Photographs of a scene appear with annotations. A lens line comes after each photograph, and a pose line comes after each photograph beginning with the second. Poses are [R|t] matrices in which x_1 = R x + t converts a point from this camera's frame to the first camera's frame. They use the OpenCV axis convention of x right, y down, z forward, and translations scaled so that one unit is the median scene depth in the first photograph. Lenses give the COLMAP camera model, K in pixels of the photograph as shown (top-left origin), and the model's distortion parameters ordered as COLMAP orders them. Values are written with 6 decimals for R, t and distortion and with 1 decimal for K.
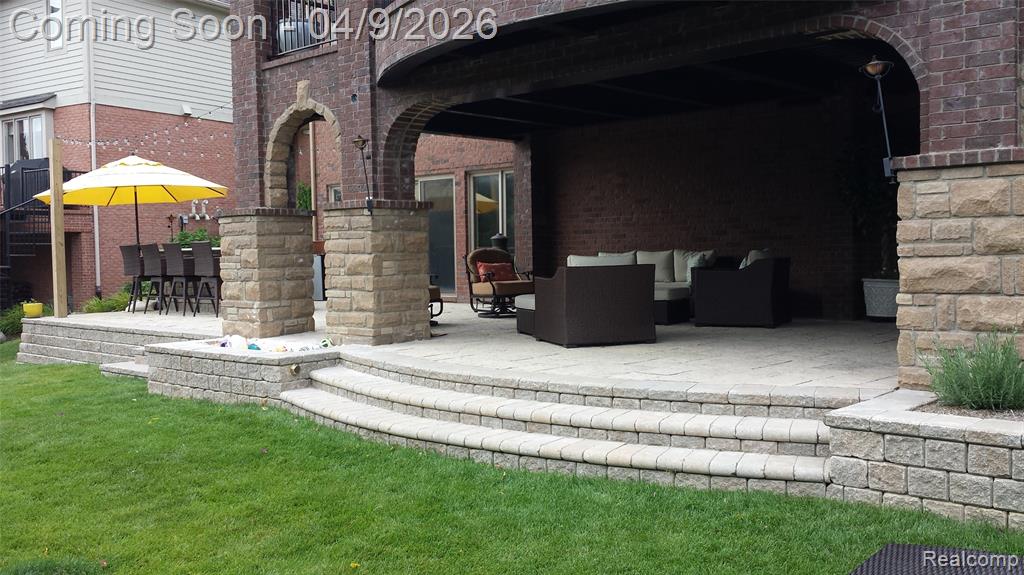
lens RADIAL K [[956.4, 0, 512.0], [0, 956.4, 287.5], [0, 0, 1]] dist [0.177627, -0.412487]
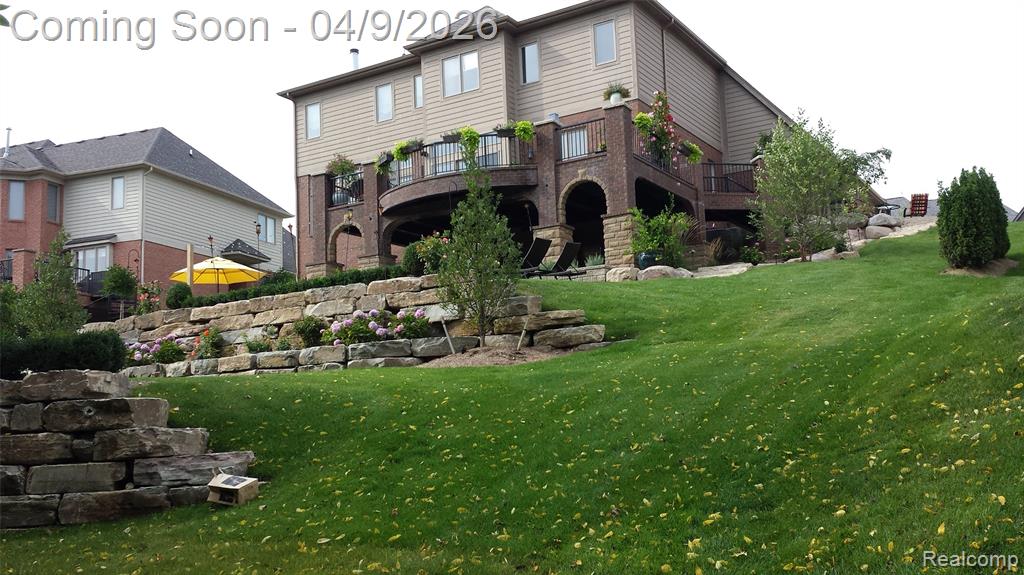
lens RADIAL K [[956.4, 0, 512.0], [0, 956.4, 287.5], [0, 0, 1]] dist [0.177627, -0.412487]
pose [[0.981318, 0.014551, 0.191841, -0.264594], [0.022861, 0.981252, -0.191369, 0.496154], [-0.191029, 0.192180, 0.962588, -1.586403]]
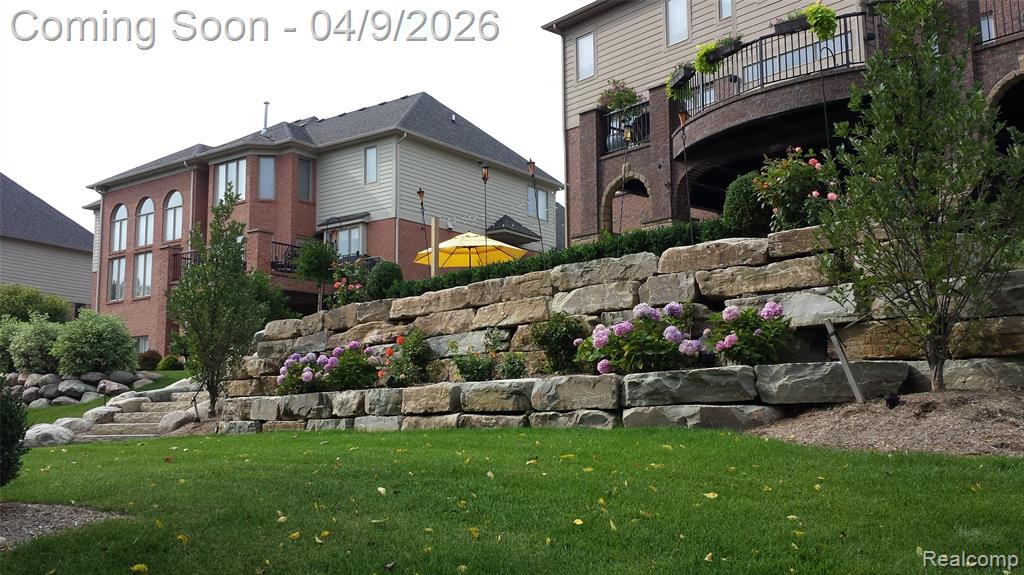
lens RADIAL K [[956.4, 0, 512.0], [0, 956.4, 287.5], [0, 0, 1]] dist [0.177627, -0.412487]
pose [[0.994725, -0.000350, -0.102582, -0.235682], [-0.017818, 0.984205, -0.176136, 0.355973], [0.101023, 0.177035, 0.979006, -0.816013]]
